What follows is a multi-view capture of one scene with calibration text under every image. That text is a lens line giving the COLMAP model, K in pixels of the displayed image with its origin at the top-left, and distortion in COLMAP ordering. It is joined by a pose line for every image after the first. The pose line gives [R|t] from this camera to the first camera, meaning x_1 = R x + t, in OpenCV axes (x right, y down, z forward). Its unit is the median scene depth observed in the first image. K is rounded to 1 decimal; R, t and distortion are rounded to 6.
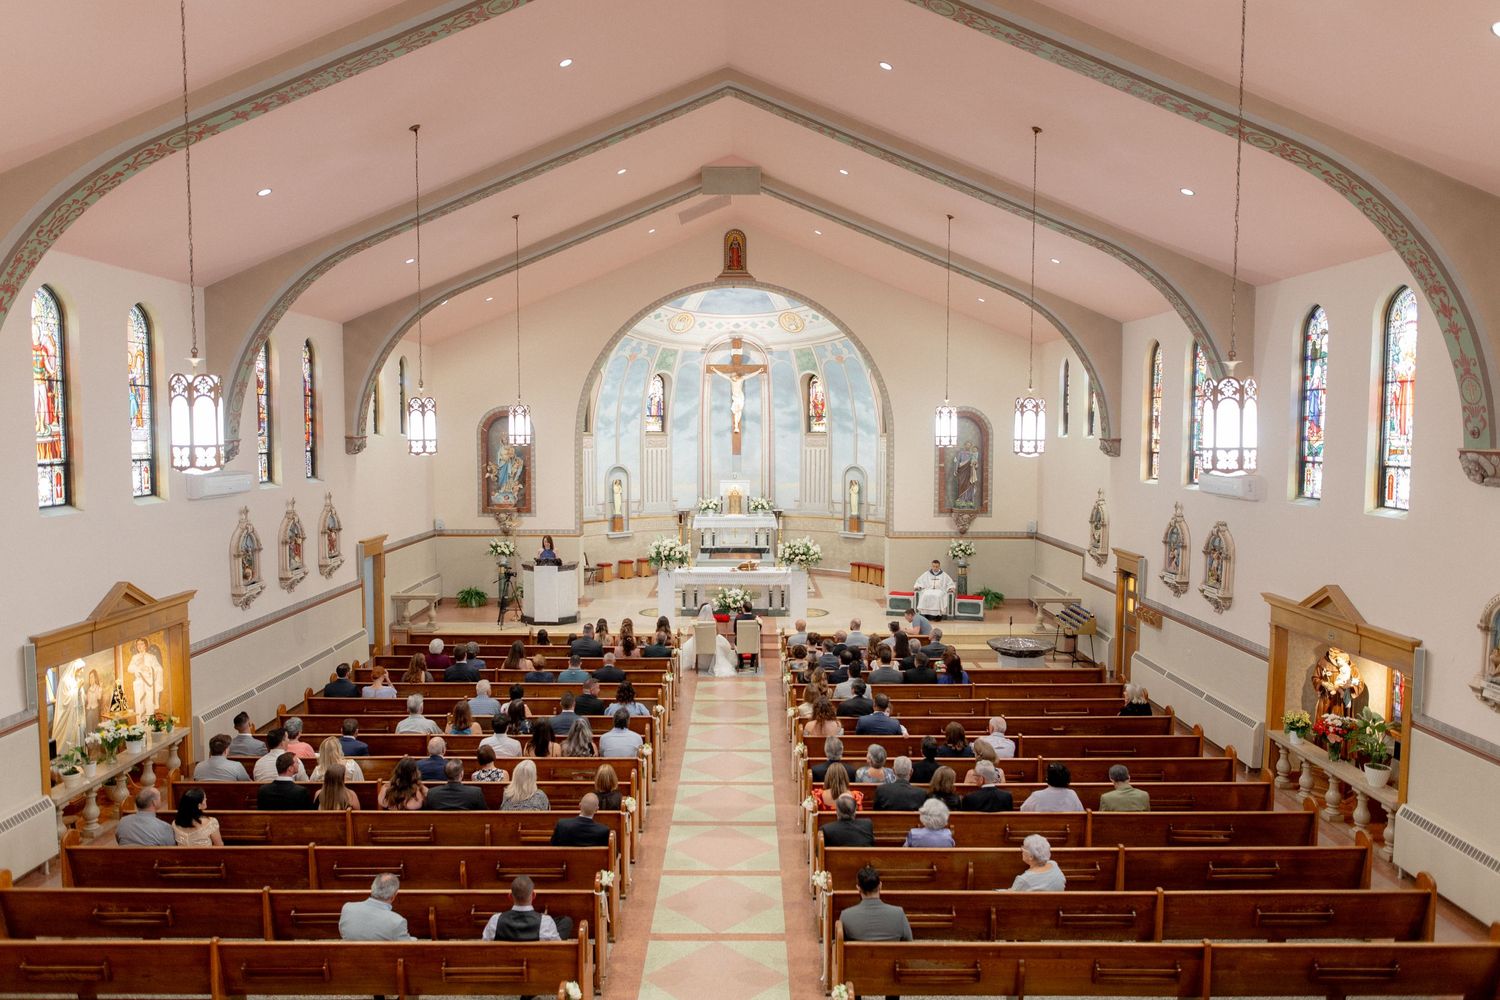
lens RADIAL K [[1041.7, 0, 741.9], [0, 1041.7, 500.4], [0, 0, 1]] dist [-0.001825, 0.000789]
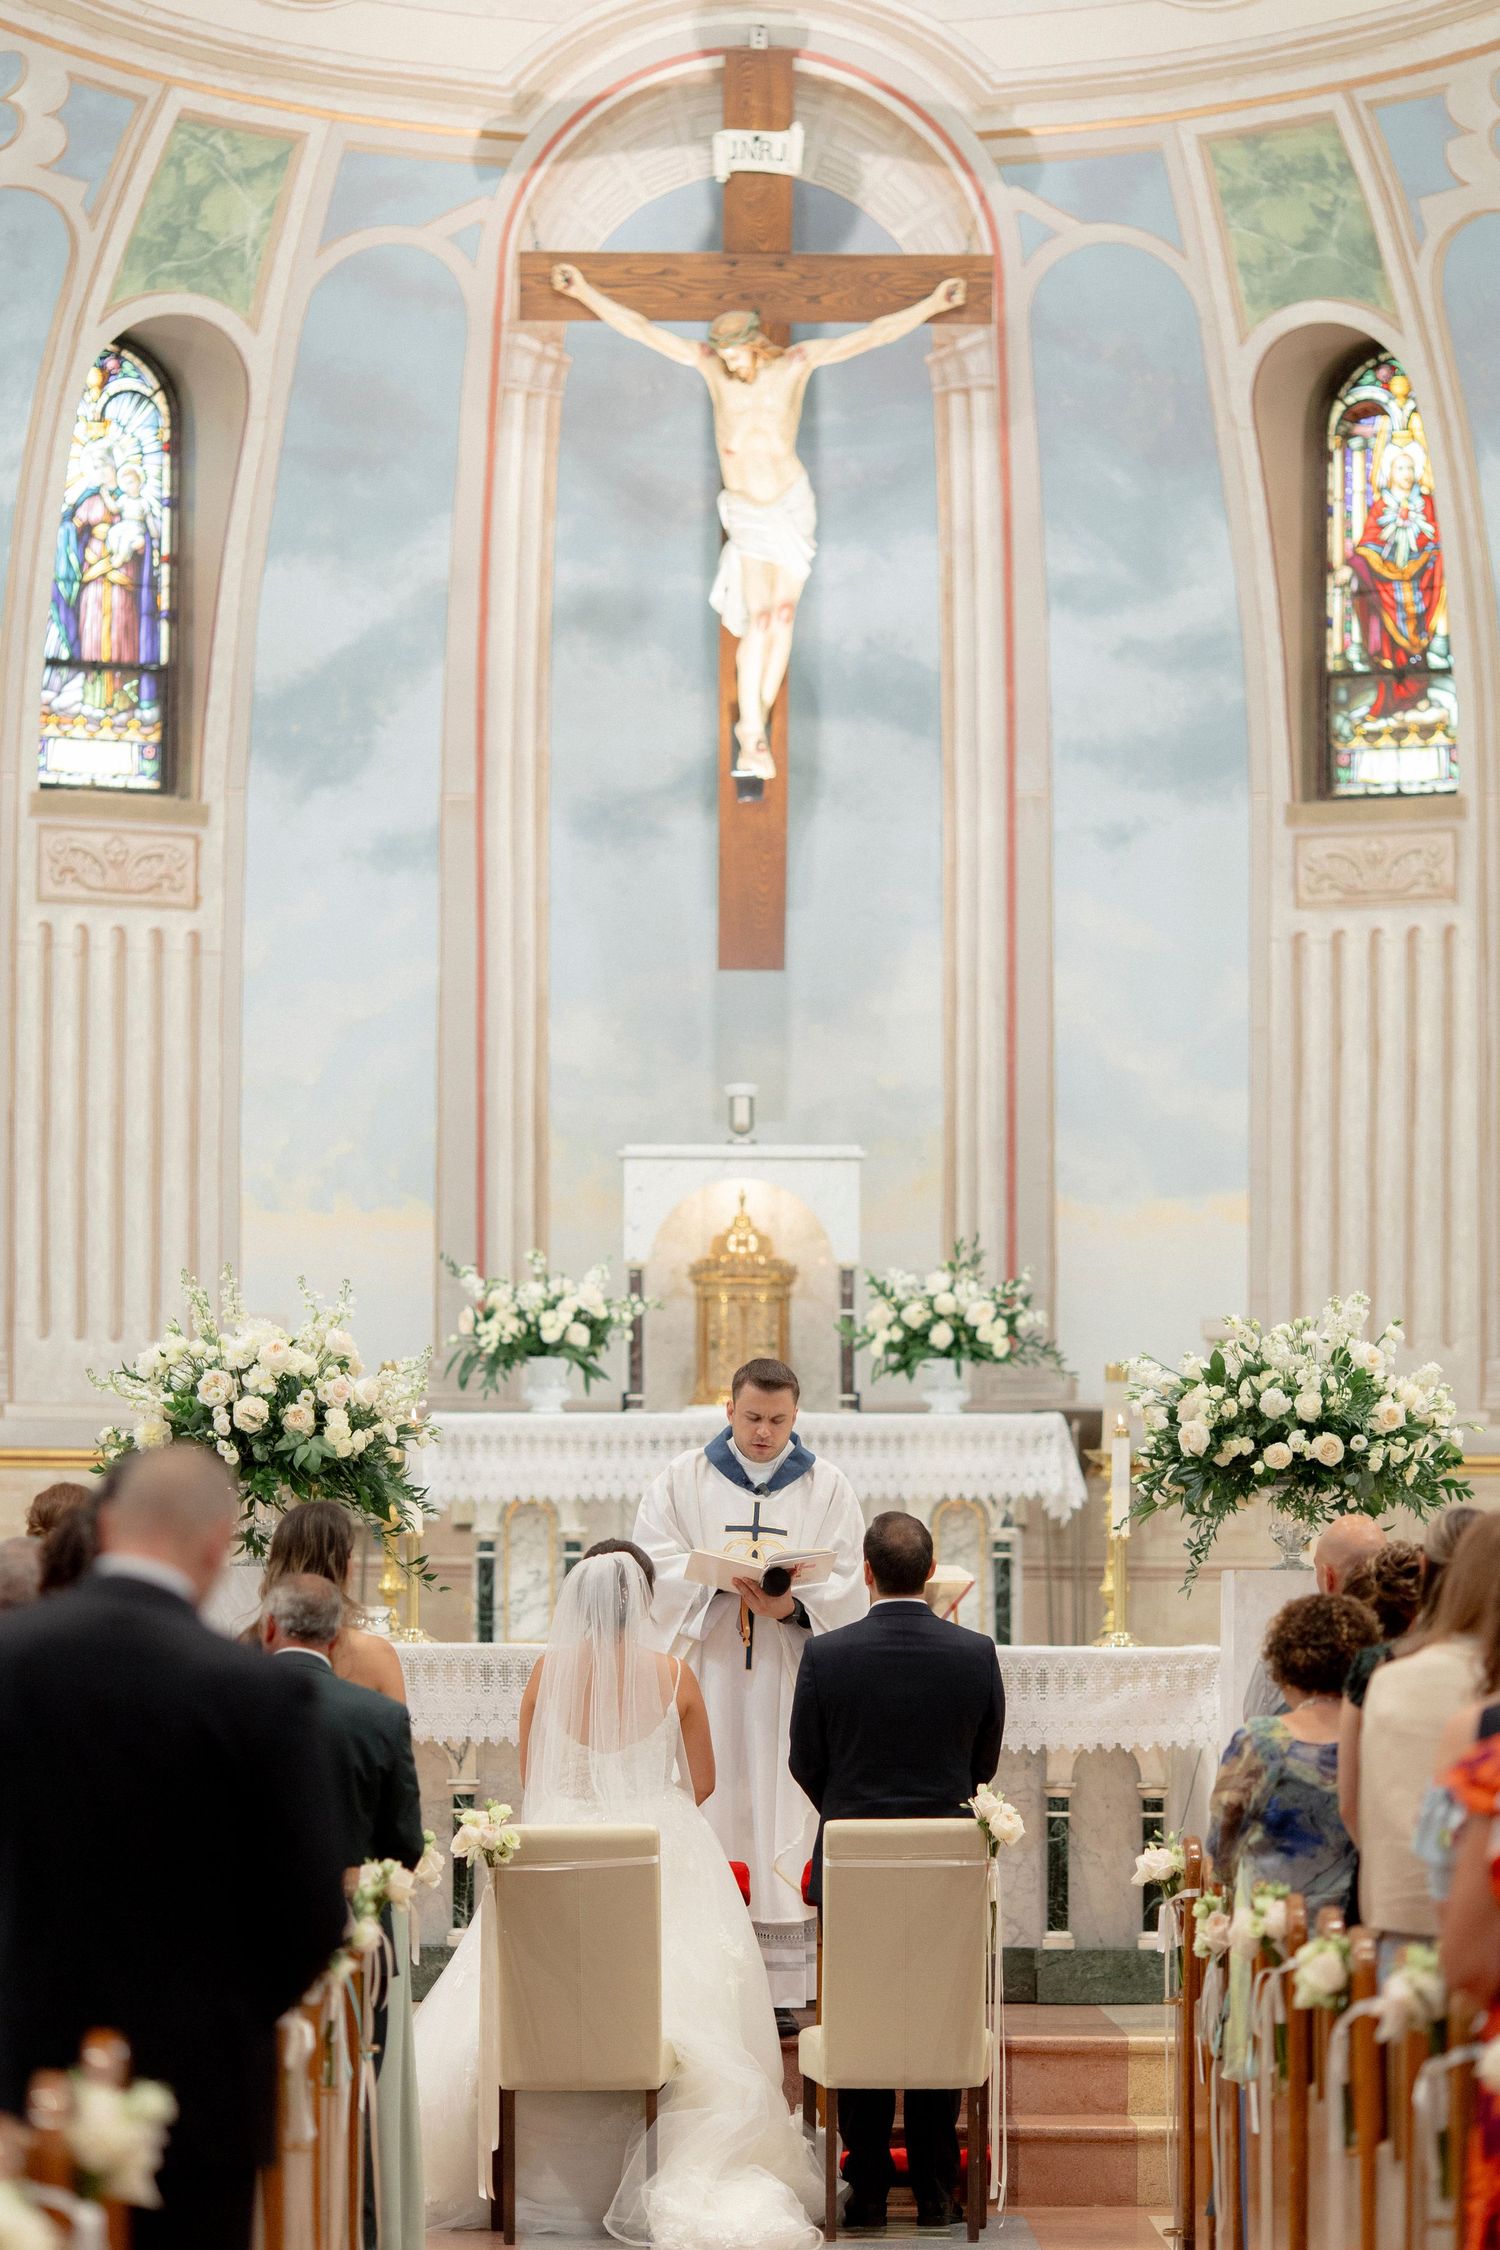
lens RADIAL K [[8699.6, 0, 753.7], [0, 8699.6, 1125.6], [0, 0, 1]] dist [-0.016119, -2.205192]
pose [[0.999925, 0.002646, 0.011974, -0.021246], [-0.001080, 0.991651, -0.128946, 0.135895], [-0.012215, 0.128923, 0.991579, -0.055963]]
